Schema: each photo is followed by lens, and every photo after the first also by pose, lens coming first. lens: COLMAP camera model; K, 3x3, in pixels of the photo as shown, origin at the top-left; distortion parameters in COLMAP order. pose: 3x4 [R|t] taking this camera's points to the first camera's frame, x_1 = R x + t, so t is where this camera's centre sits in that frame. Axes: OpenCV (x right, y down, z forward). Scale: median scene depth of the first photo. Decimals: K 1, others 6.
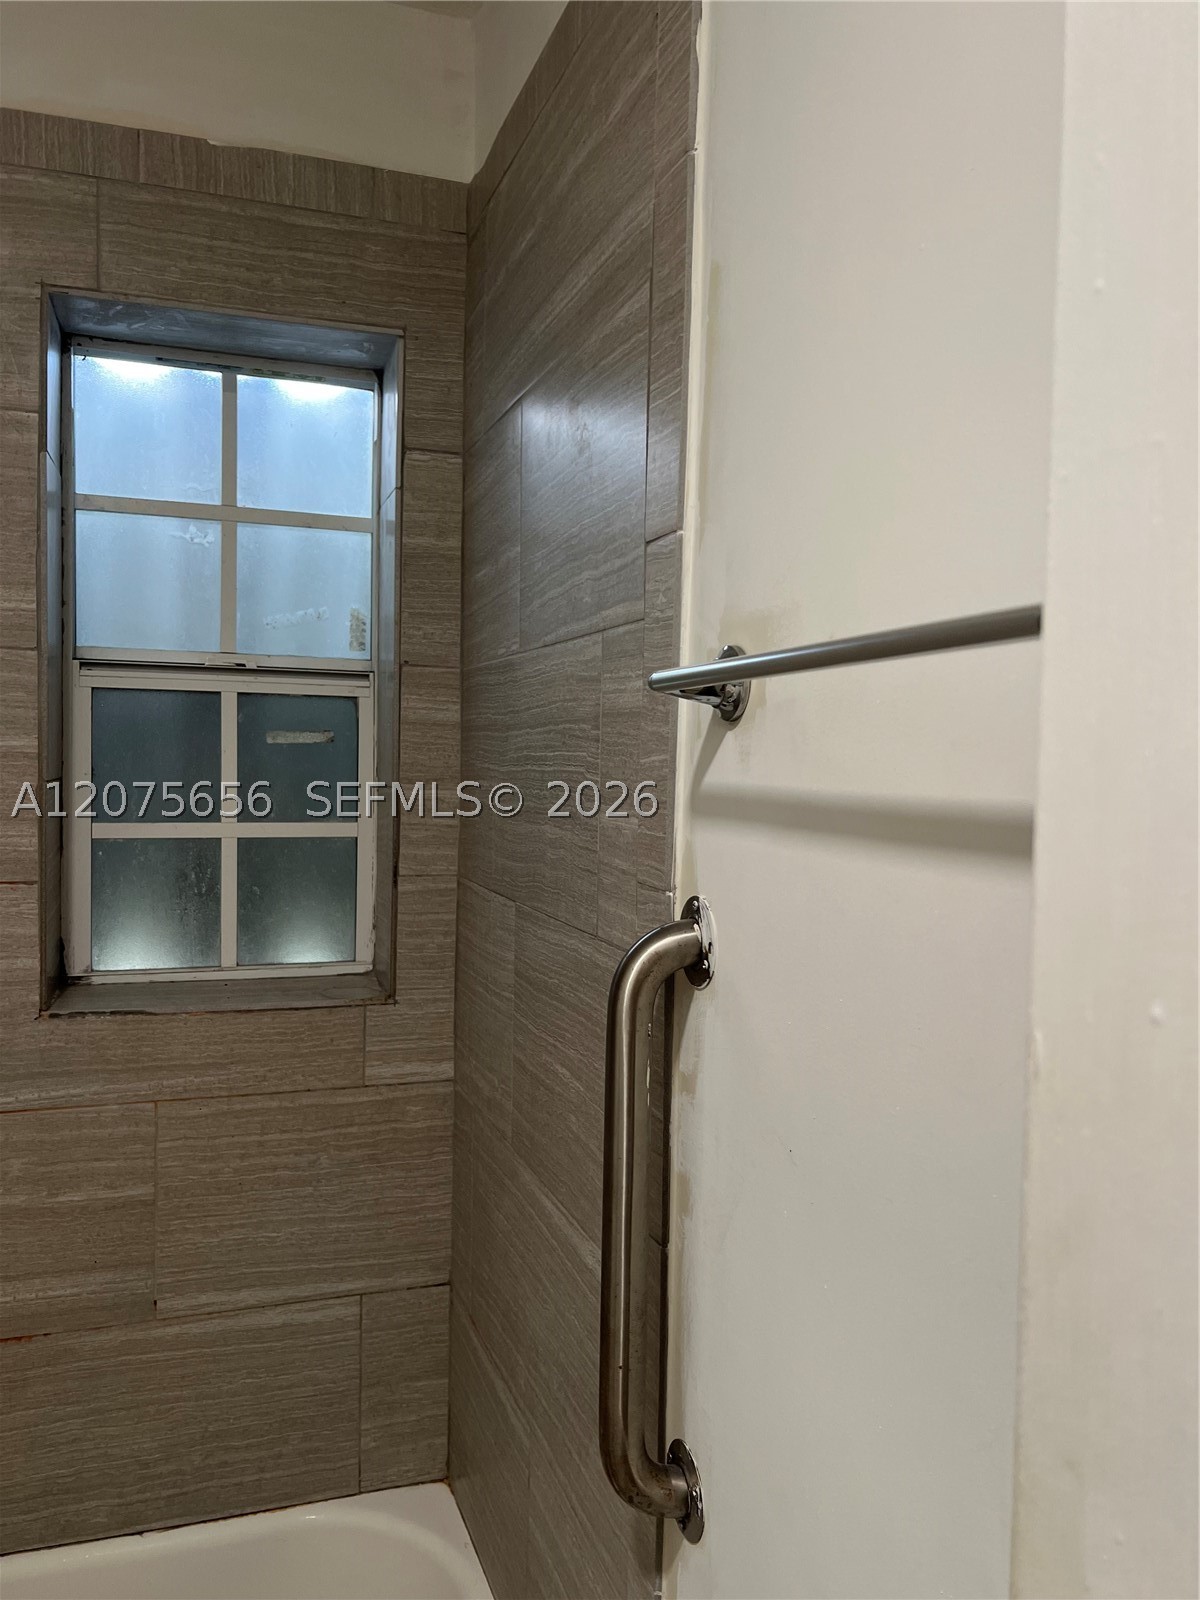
lens RADIAL K [[1216.8, 0, 603.8], [0, 1216.8, 803.6], [0, 0, 1]] dist [0.053987, -0.066663]
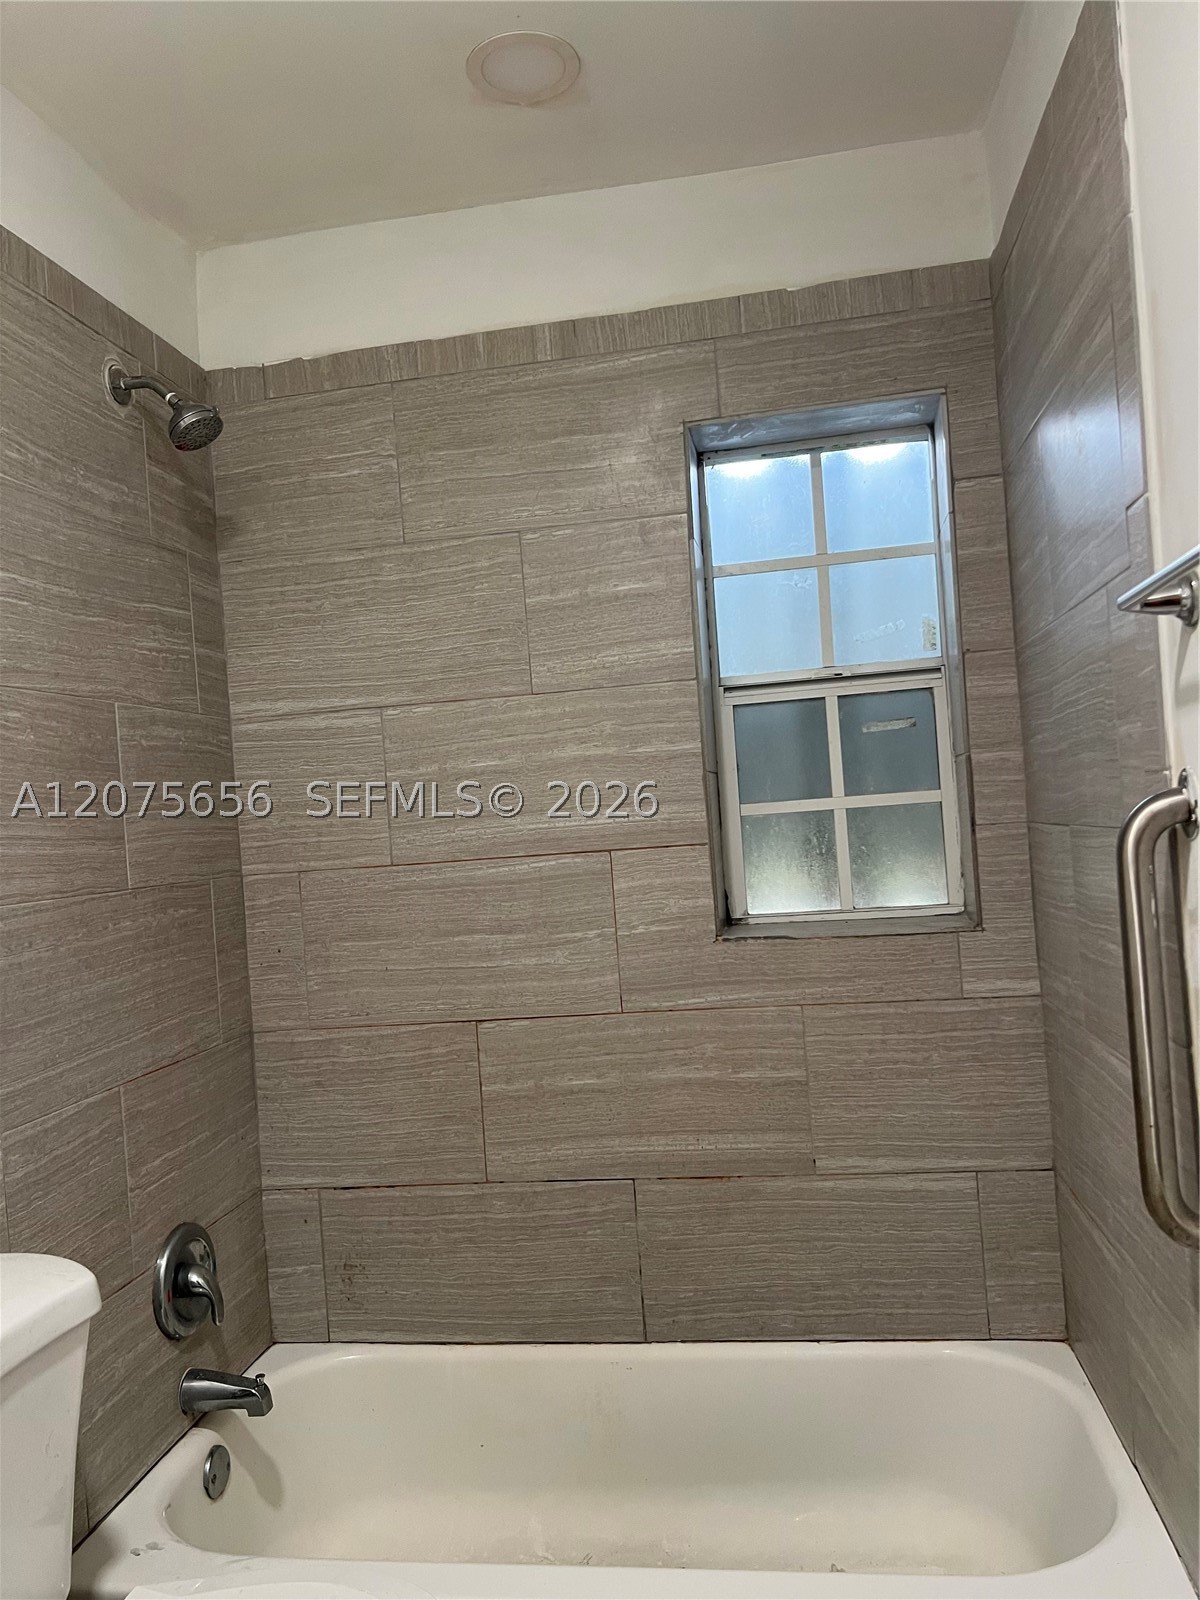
lens RADIAL K [[1216.8, 0, 603.8], [0, 1216.8, 803.6], [0, 0, 1]] dist [0.053987, -0.066663]
pose [[0.876019, -0.086670, -0.474426, 0.088924], [0.065901, 0.996004, -0.060269, 0.089080], [0.477754, 0.021531, 0.878230, -0.257029]]
